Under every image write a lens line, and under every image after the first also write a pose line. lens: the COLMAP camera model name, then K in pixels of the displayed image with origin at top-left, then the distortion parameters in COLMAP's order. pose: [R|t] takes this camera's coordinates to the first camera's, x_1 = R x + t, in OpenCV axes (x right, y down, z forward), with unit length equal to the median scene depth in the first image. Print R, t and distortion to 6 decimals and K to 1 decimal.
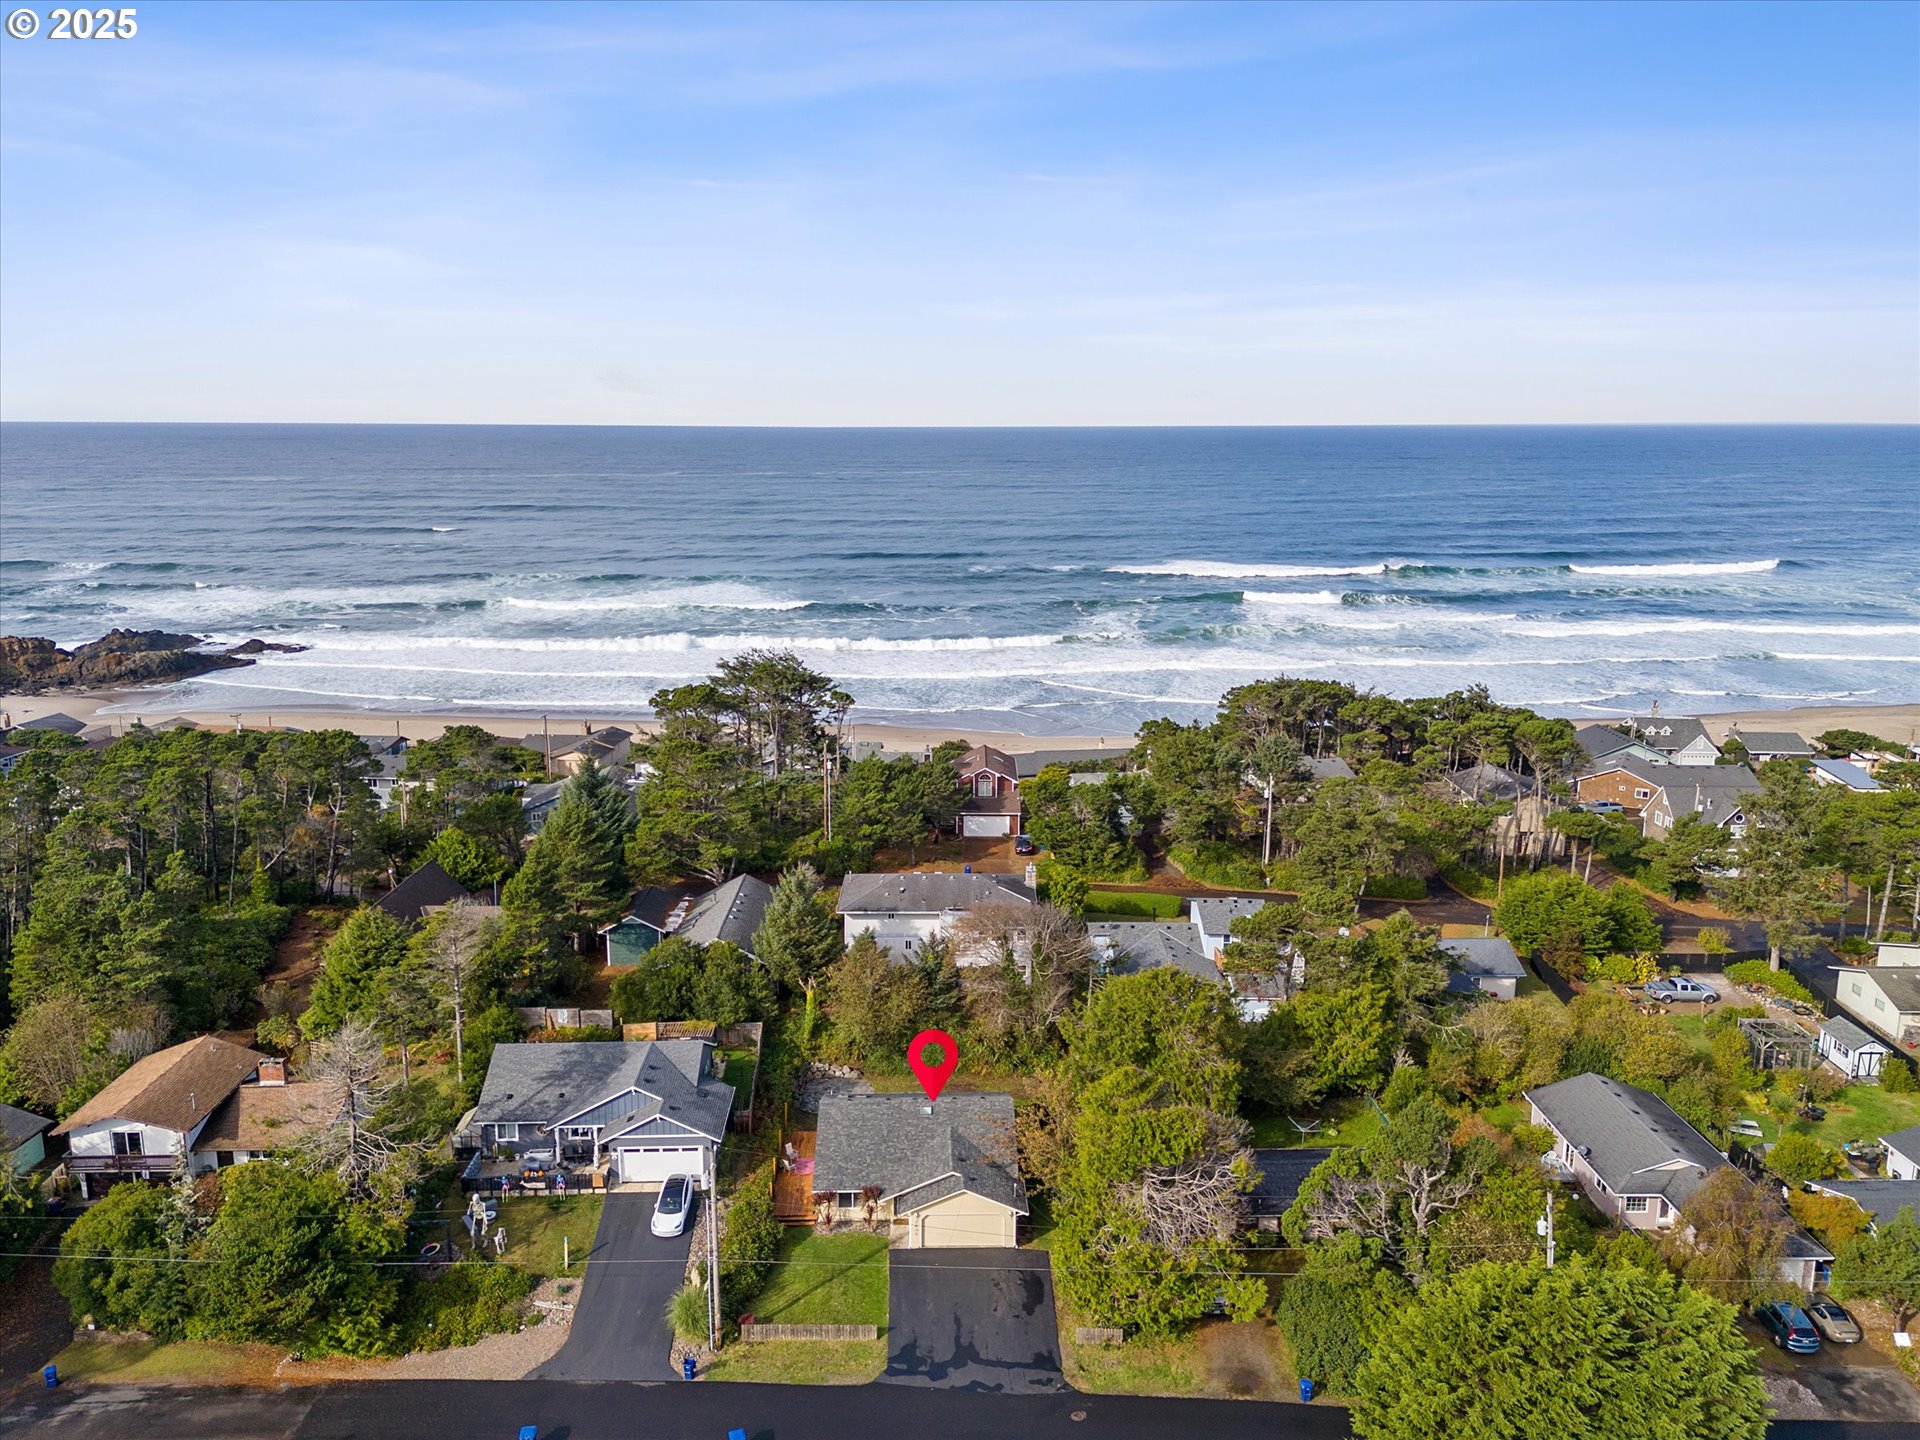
lens RADIAL K [[1410.3, 0, 959.4], [0, 1410.3, 687.4], [0, 0, 1]] dist [0.067392, -0.002451]
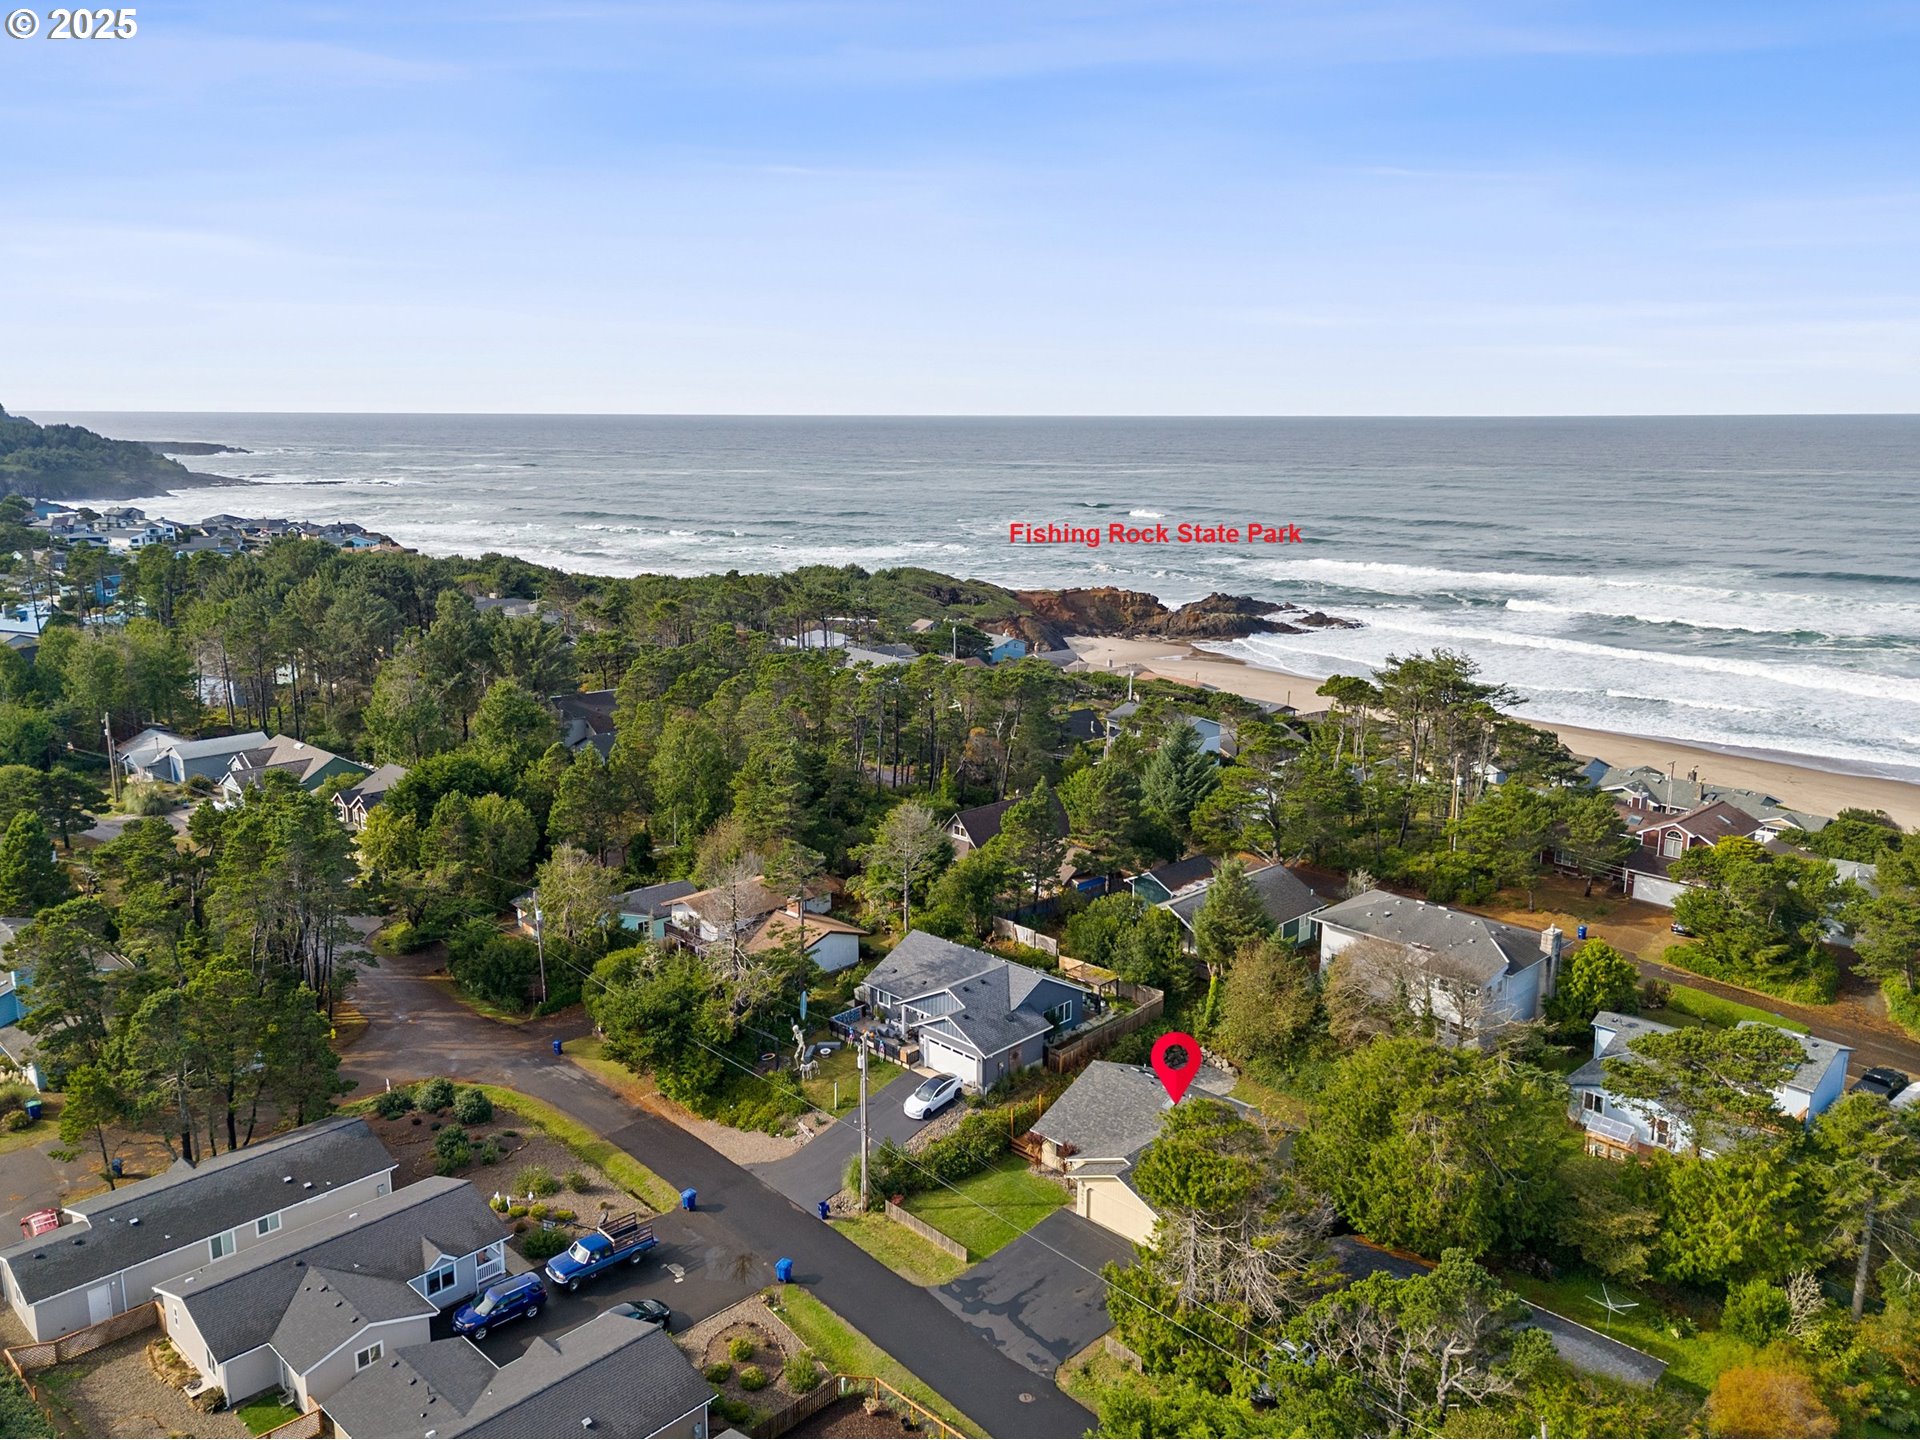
lens RADIAL K [[1423.7, 0, 960.4], [0, 1423.7, 616.0], [0, 0, 1]] dist [0.061592, -0.001325]
pose [[0.713792, 0.101892, -0.692907, 0.543274], [-0.133190, 0.991054, 0.008530, -0.028178], [0.687577, 0.086200, 0.720977, 0.149145]]
